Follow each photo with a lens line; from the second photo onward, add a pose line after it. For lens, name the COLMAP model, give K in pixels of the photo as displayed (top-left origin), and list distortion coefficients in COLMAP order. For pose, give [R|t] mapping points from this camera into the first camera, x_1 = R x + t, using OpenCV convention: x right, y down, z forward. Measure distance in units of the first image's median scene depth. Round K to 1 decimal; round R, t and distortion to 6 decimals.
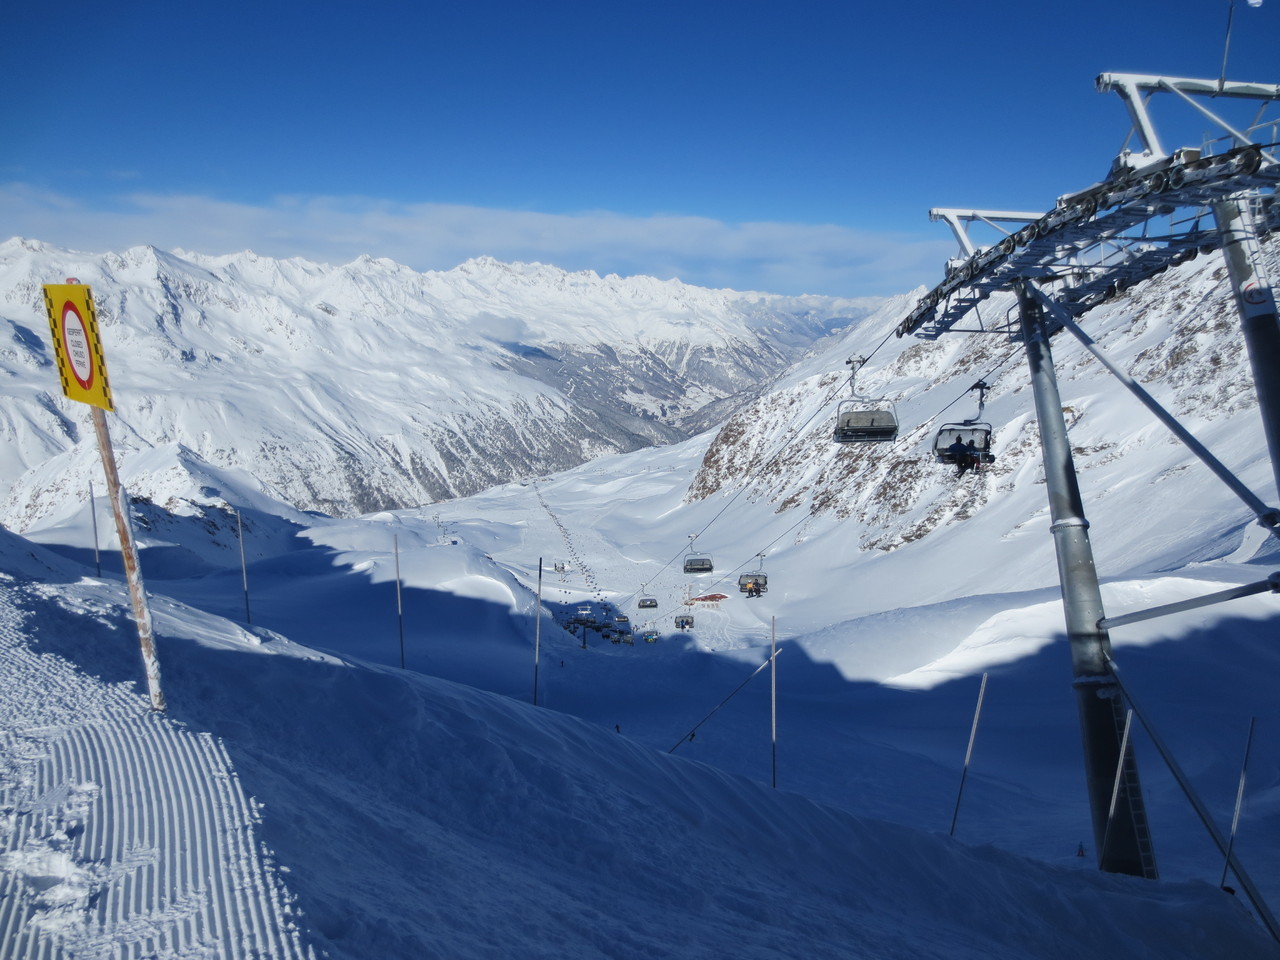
lens RADIAL K [[902.0, 0, 642.8], [0, 902.0, 478.8], [0, 0, 1]] dist [-0.052434, 0.031379]
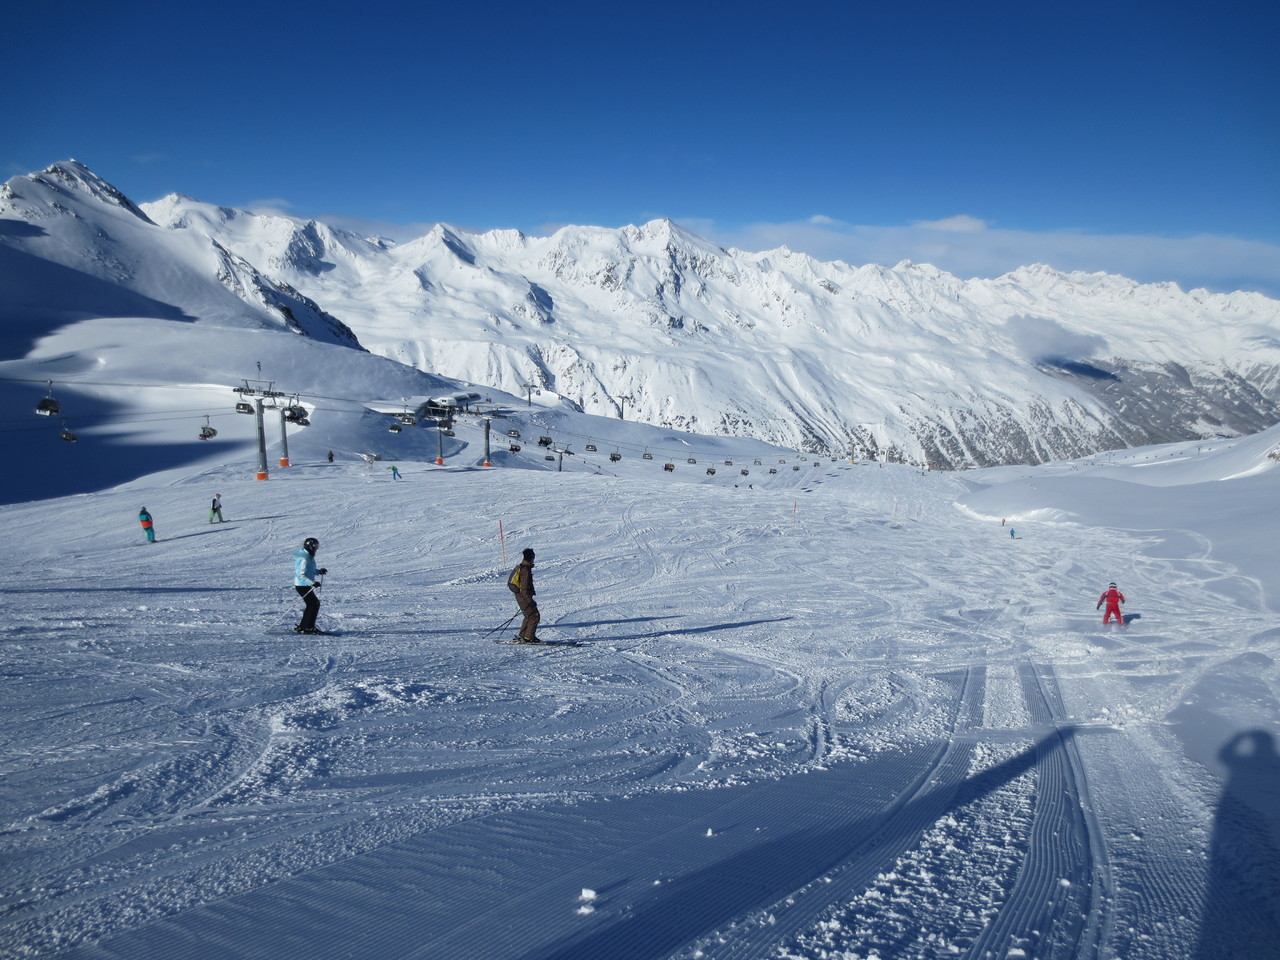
lens RADIAL K [[902.0, 0, 637.6], [0, 902.0, 481.5], [0, 0, 1]] dist [-0.052434, 0.031379]
pose [[0.830636, 0.123754, -0.542890, 0.008372], [-0.134323, 0.990729, 0.020323, 0.018544], [0.540372, 0.056041, 0.839558, 0.161020]]
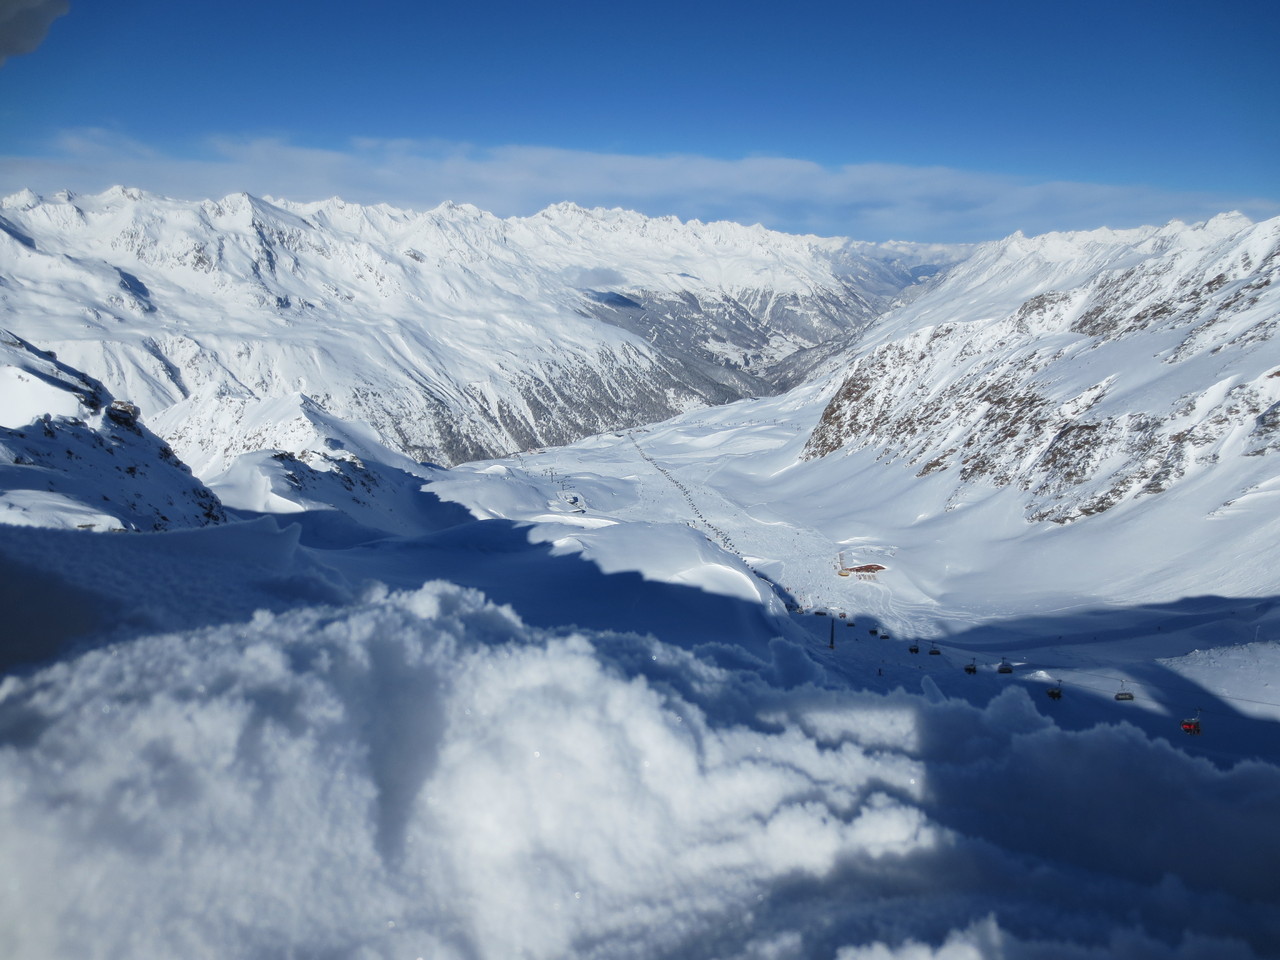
lens RADIAL K [[902.0, 0, 643.3], [0, 902.0, 482.2], [0, 0, 1]] dist [-0.052434, 0.031379]
pose [[0.996360, 0.019939, -0.082881, -0.011533], [-0.014875, 0.998010, 0.061272, -0.001748], [0.083937, -0.059816, 0.994674, 0.007100]]
